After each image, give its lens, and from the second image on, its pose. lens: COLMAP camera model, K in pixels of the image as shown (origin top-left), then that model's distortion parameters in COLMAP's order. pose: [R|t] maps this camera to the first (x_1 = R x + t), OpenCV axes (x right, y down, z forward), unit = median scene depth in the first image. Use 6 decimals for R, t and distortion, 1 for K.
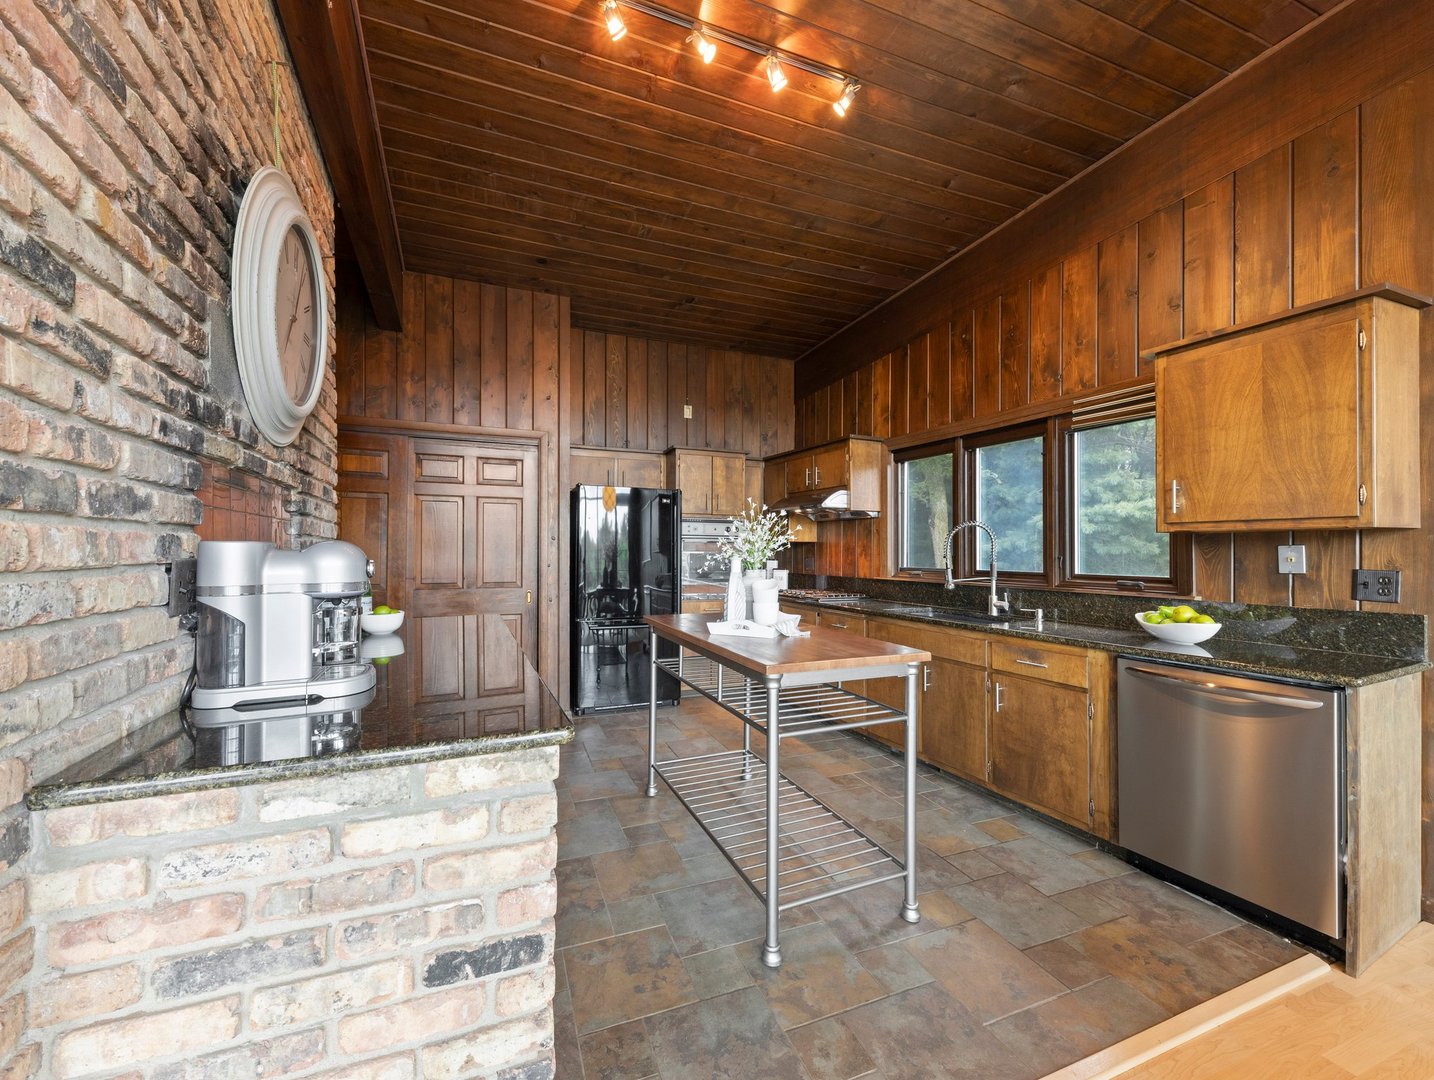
lens RADIAL K [[563.2, 0, 708.3], [0, 563.2, 545.6], [0, 0, 1]] dist [0.016710, 0.000093]
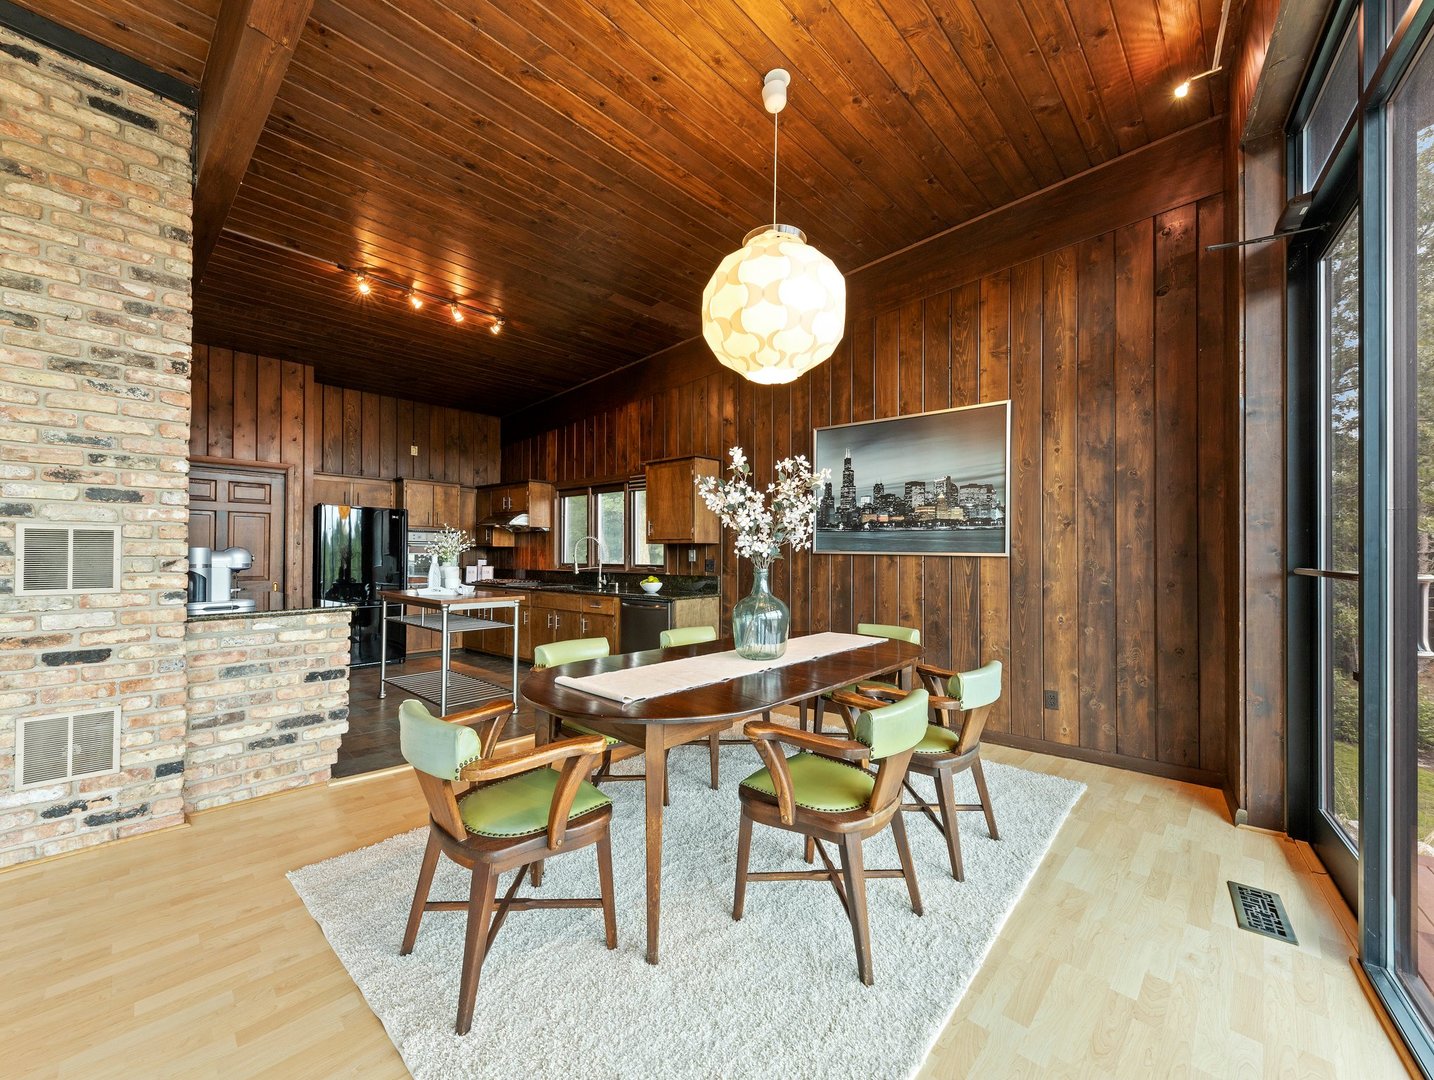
lens RADIAL K [[563.2, 0, 708.3], [0, 563.2, 545.6], [0, 0, 1]] dist [0.016710, 0.000093]
pose [[0.911230, 0.004840, 0.411869, 0.059580], [-0.002328, 0.999976, -0.006599, -0.001019], [-0.411891, 0.005054, 0.911219, -0.647100]]
